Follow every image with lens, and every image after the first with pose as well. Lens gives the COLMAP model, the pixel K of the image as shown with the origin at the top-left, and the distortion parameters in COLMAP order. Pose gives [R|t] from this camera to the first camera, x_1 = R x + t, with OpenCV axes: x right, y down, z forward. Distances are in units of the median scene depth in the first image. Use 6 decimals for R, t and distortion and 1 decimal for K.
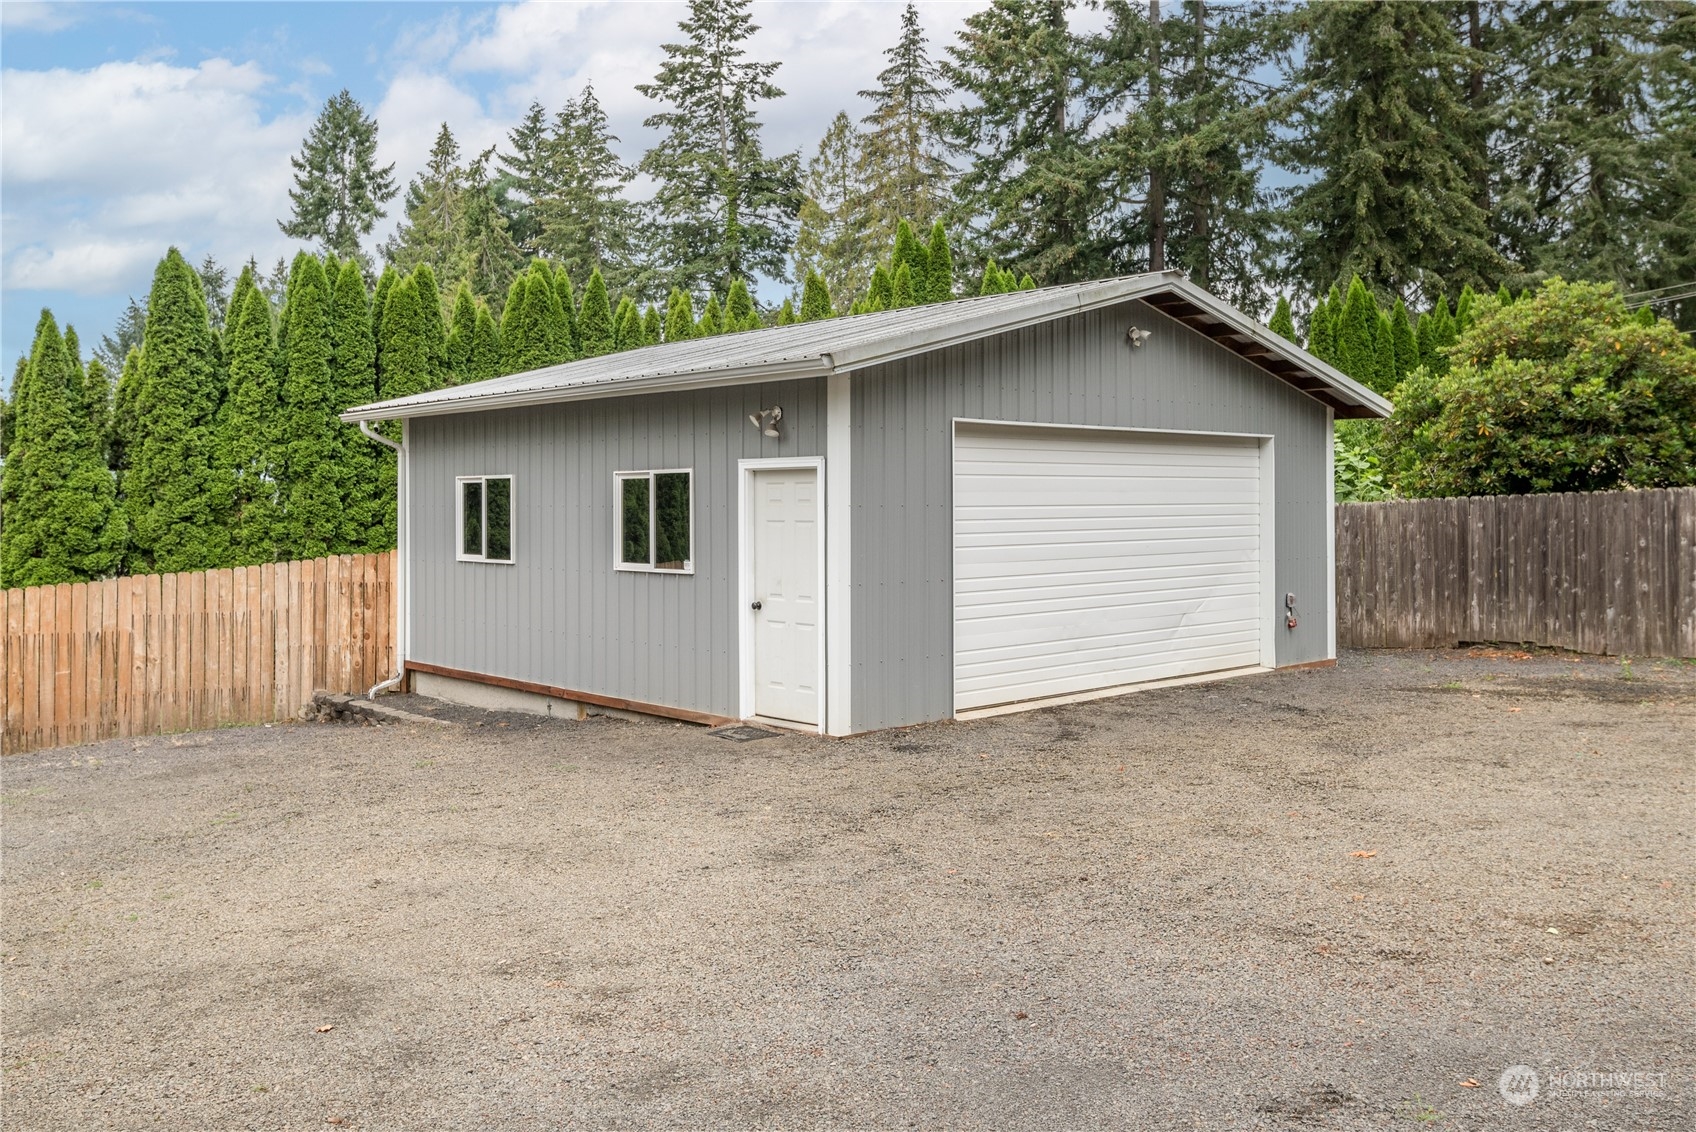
lens RADIAL K [[1362.9, 0, 846.6], [0, 1362.9, 510.6], [0, 0, 1]] dist [-0.003652, 0.001911]
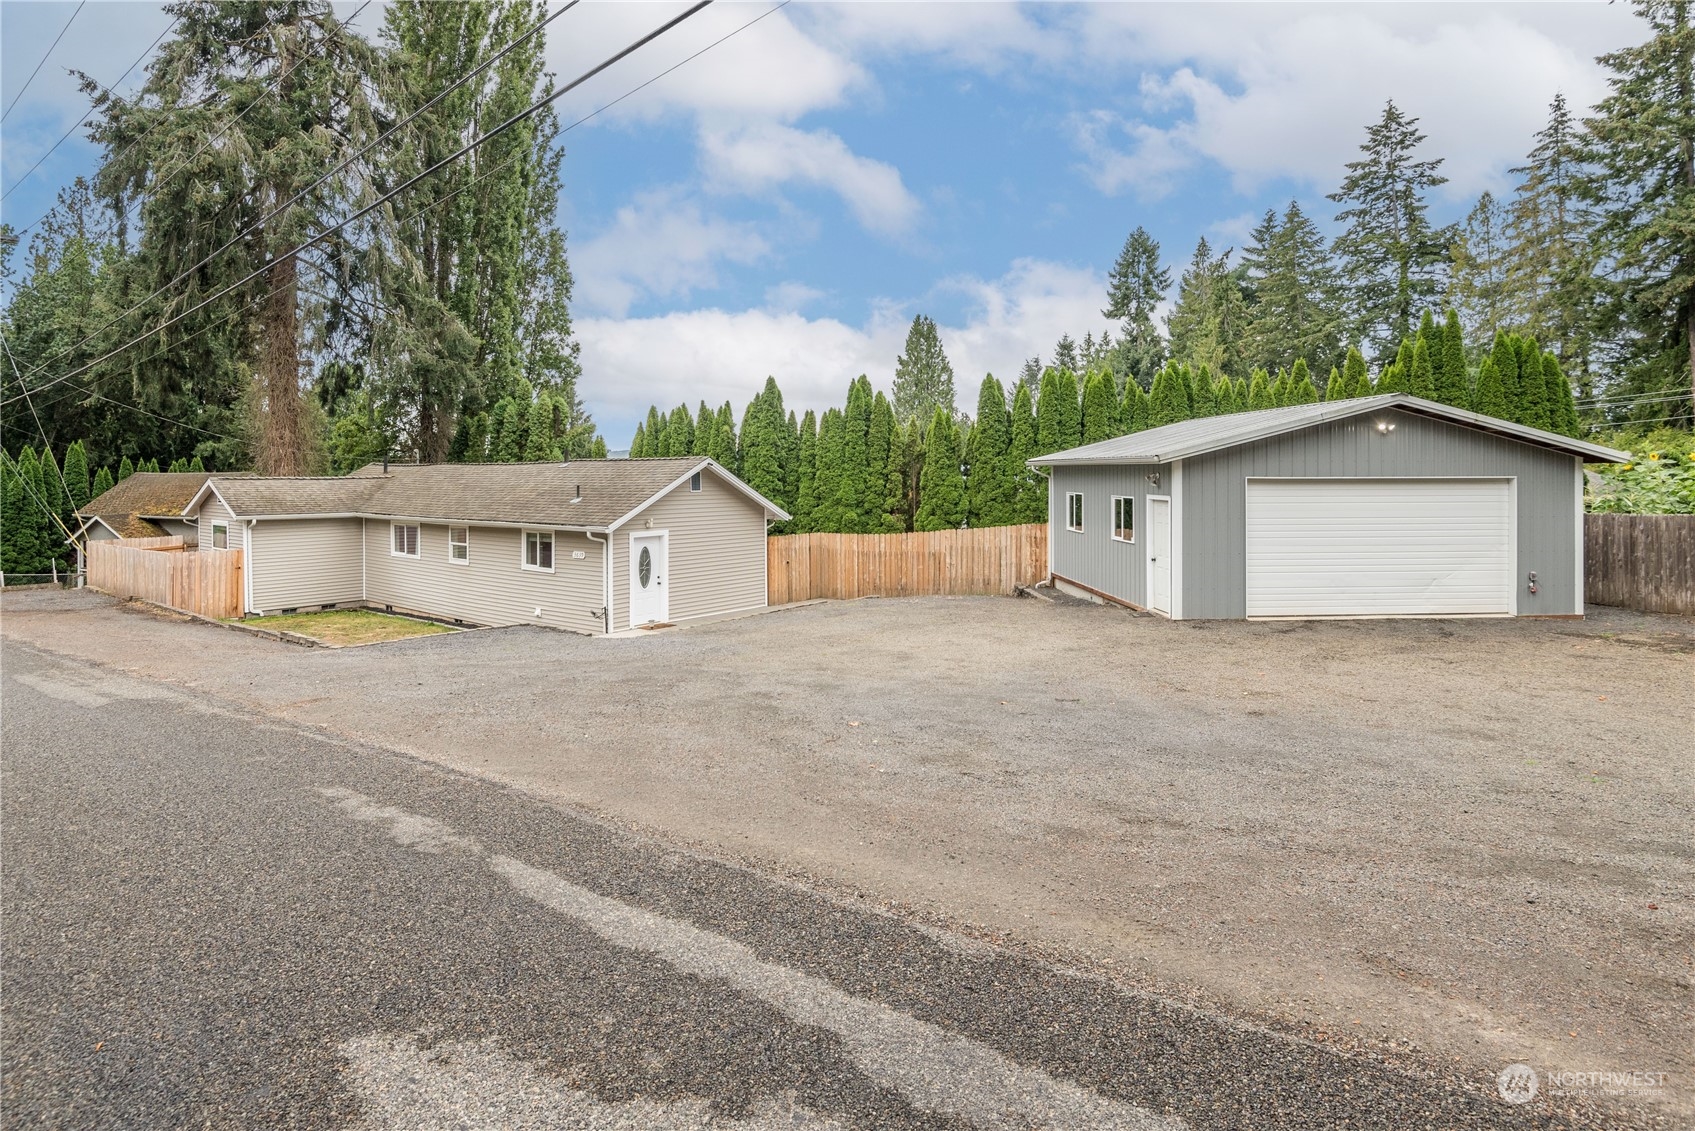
lens RADIAL K [[882.9, 0, 844.4], [0, 882.9, 481.6], [0, 0, 1]] dist [-0.030169, -0.000937]
pose [[0.765062, 0.010401, -0.643872, 0.056881], [-0.007057, 0.999945, 0.007767, -0.007928], [0.643918, -0.001398, 0.765094, -0.053333]]
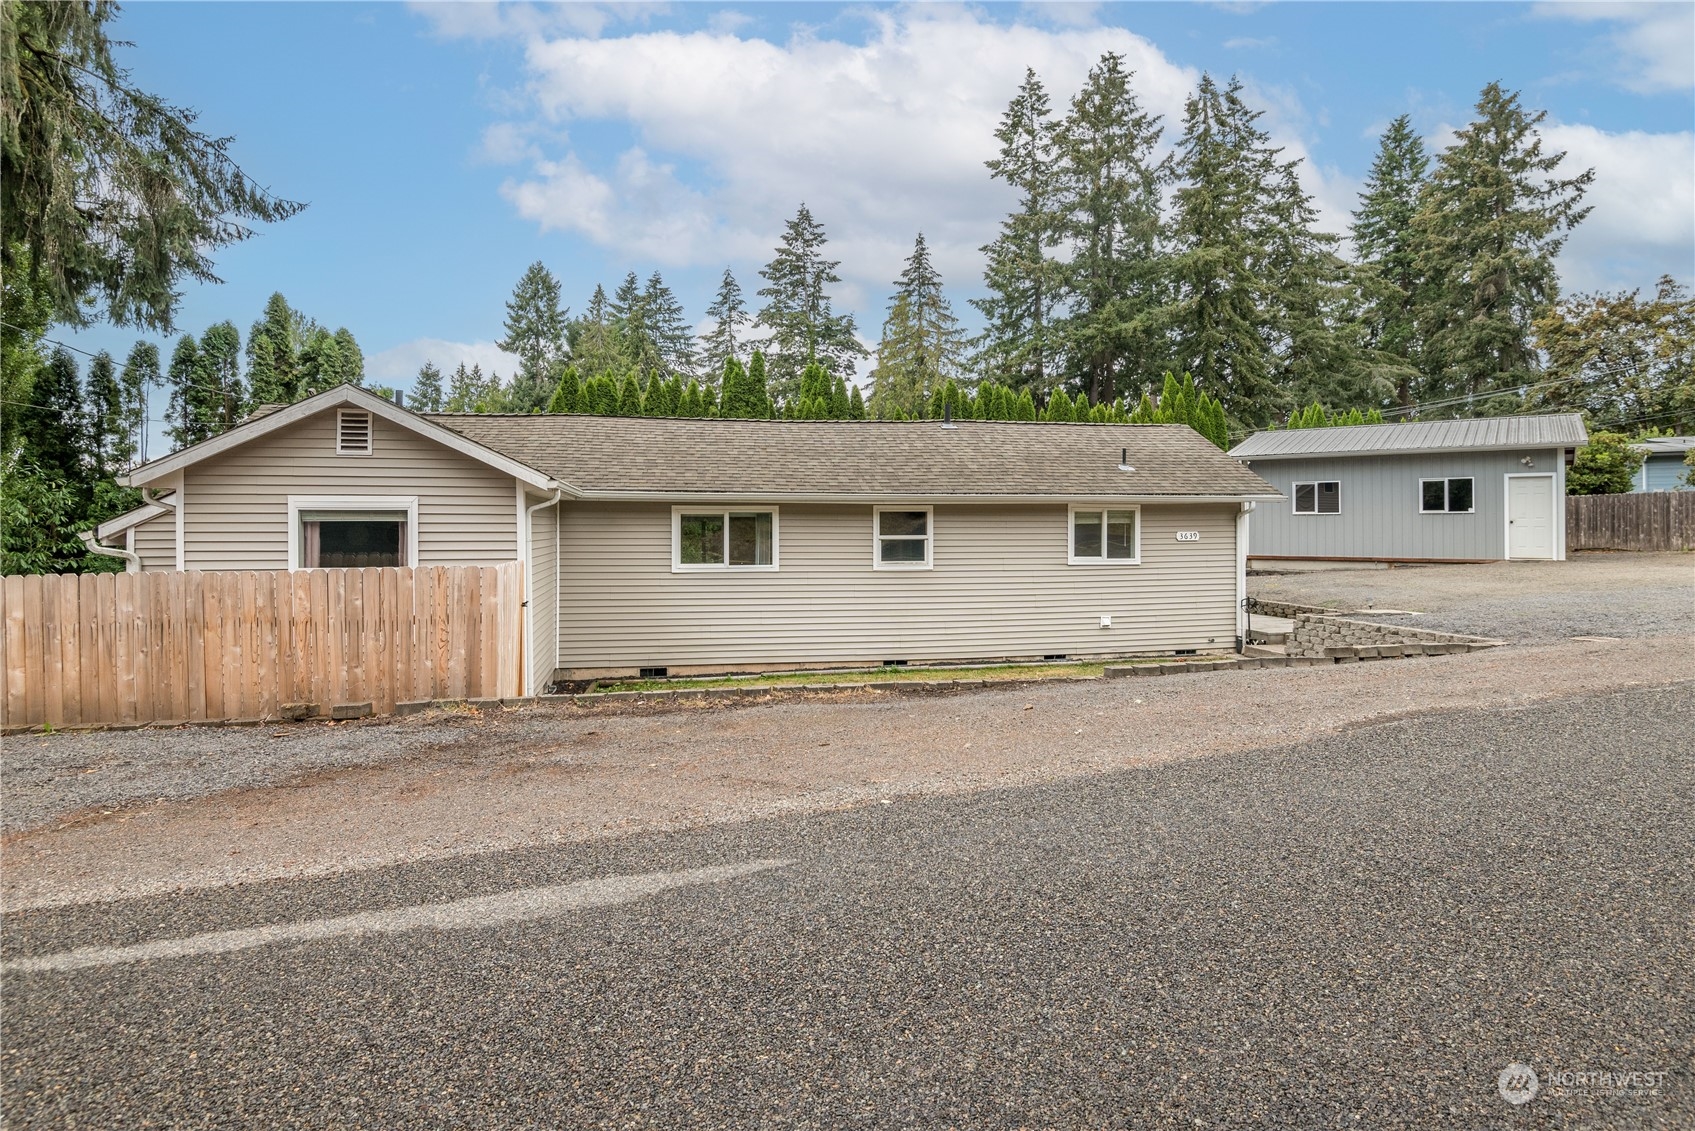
lens RADIAL K [[859.9, 0, 847.5], [0, 859.9, 540.3], [0, 0, 1]] dist [-0.003328, -0.001000]
pose [[0.987366, 0.000772, 0.158452, -0.219619], [-0.002526, 0.999938, 0.010870, 0.011311], [-0.158434, -0.011132, 0.987307, -0.079980]]
